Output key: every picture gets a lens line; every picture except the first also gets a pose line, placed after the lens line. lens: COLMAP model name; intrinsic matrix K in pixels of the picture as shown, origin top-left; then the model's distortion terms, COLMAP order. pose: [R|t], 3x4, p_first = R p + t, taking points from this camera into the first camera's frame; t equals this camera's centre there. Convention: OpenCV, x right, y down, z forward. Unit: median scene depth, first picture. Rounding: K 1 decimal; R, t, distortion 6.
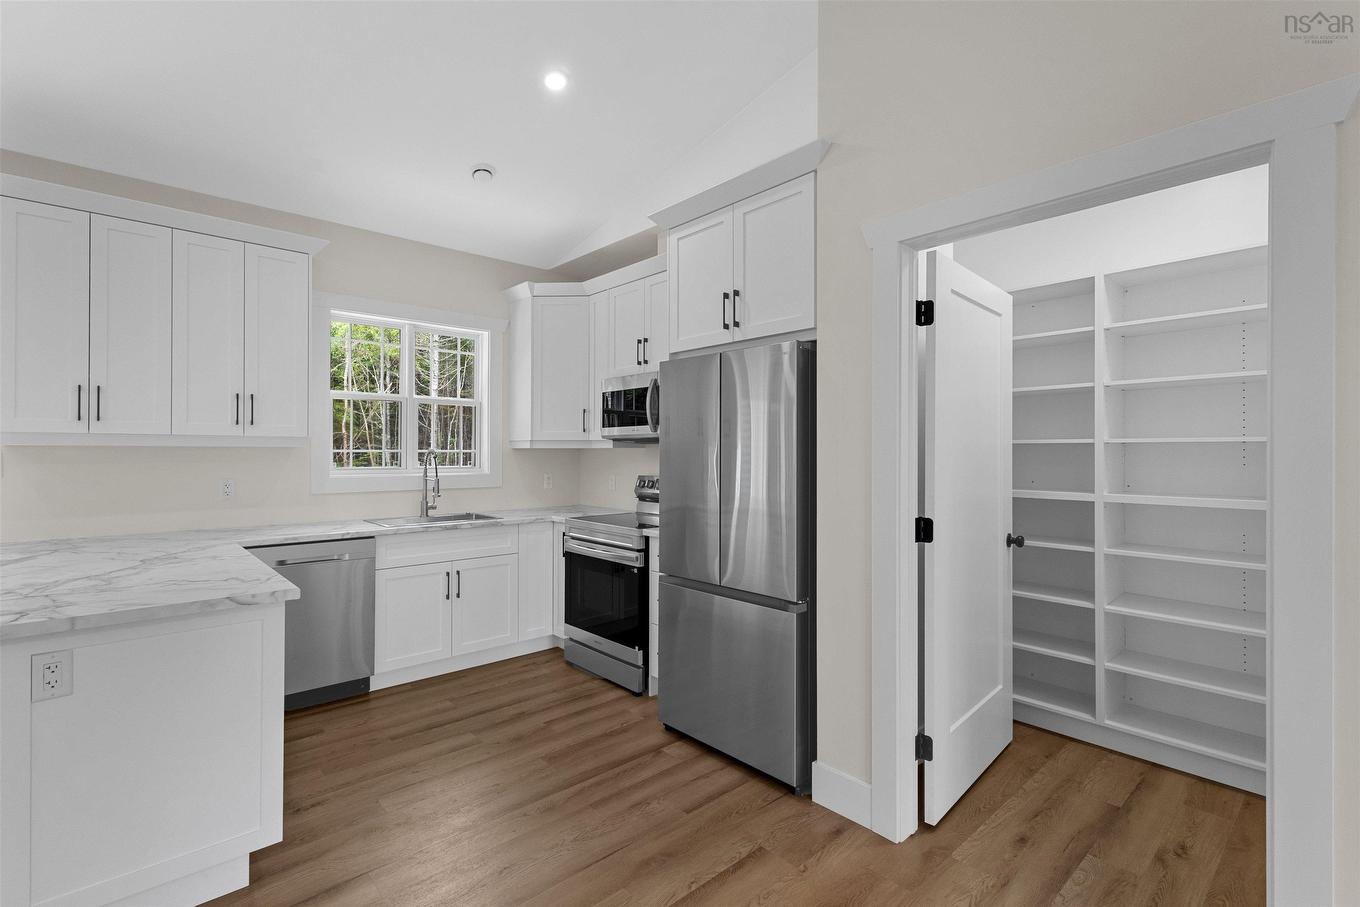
lens RADIAL K [[629.7, 0, 676.6], [0, 629.7, 450.3], [0, 0, 1]] dist [0.015460, -0.000058]
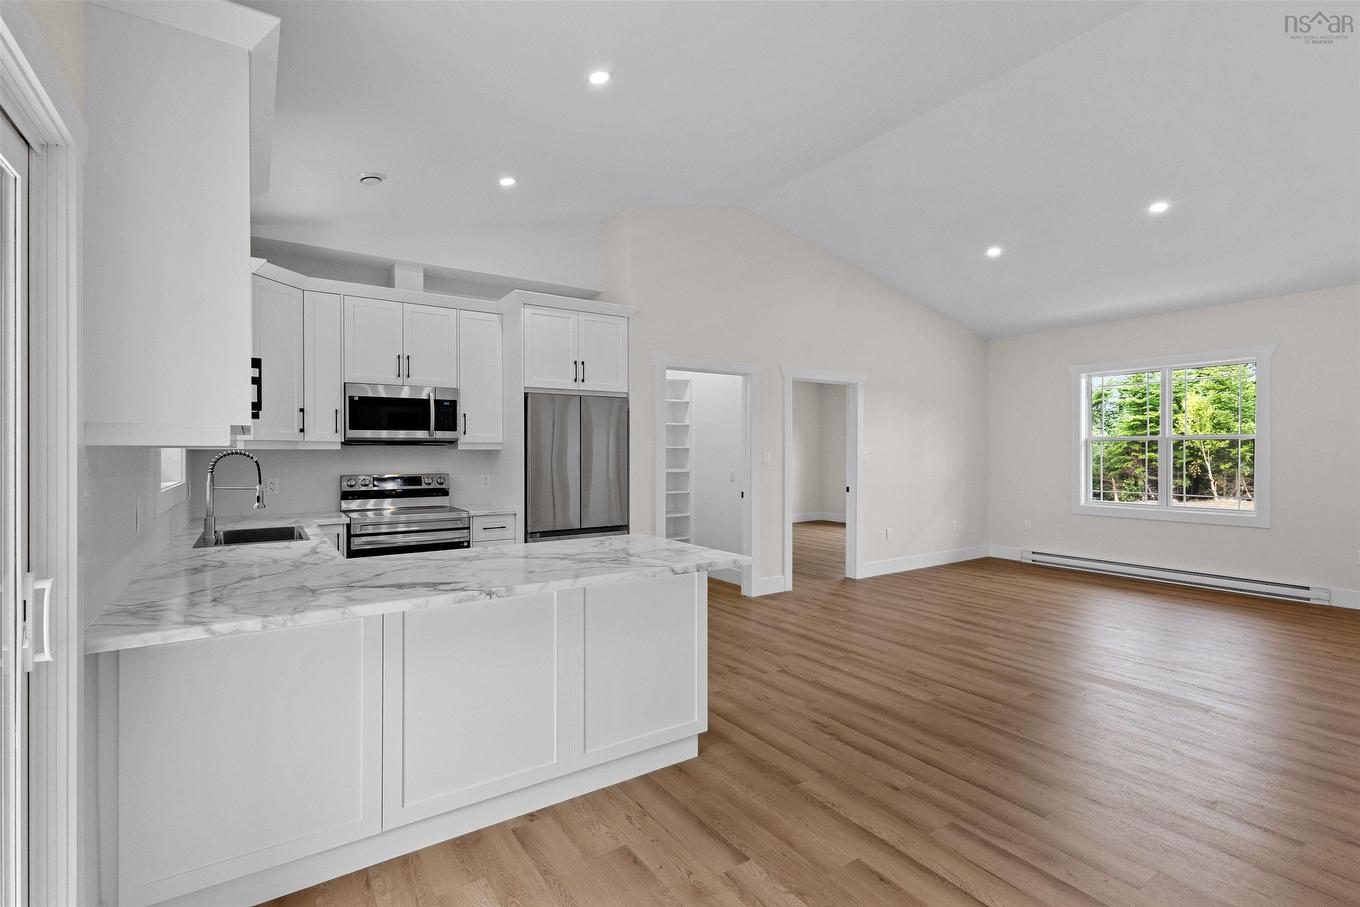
lens RADIAL K [[629.7, 0, 676.6], [0, 629.7, 450.3], [0, 0, 1]] dist [0.015460, -0.000058]
pose [[0.143823, -0.001136, 0.989603, -1.290072], [-0.000115, 0.999999, 0.001164, -0.003812], [-0.989603, -0.000281, 0.143823, 0.381826]]
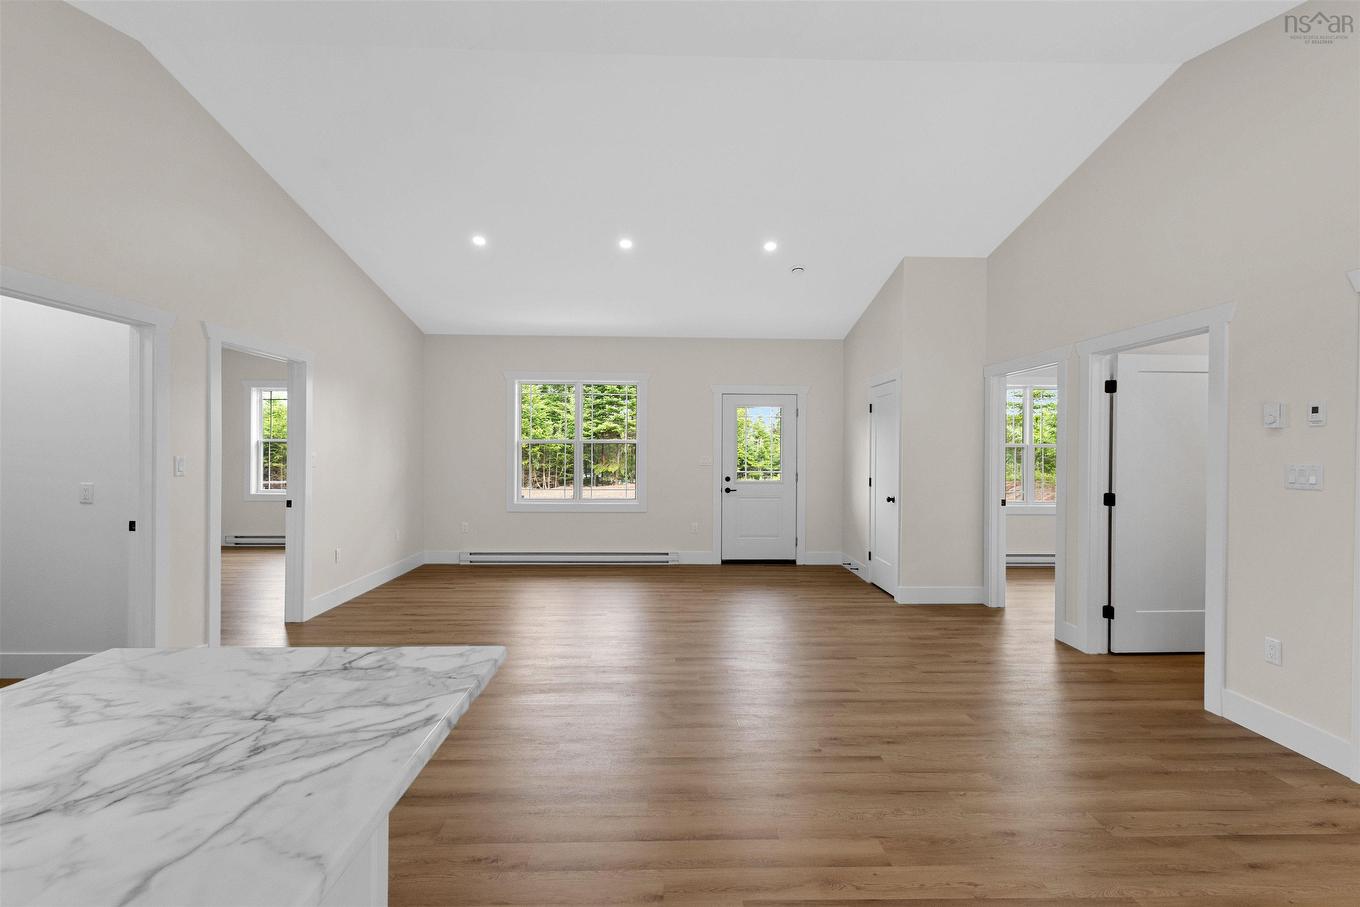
lens RADIAL K [[629.7, 0, 676.6], [0, 629.7, 450.3], [0, 0, 1]] dist [0.015460, -0.000058]
pose [[-0.760499, -0.006702, 0.649305, -0.909799], [-0.008347, 0.999965, 0.000545, -0.011876], [-0.649286, -0.005005, -0.760528, 0.657929]]
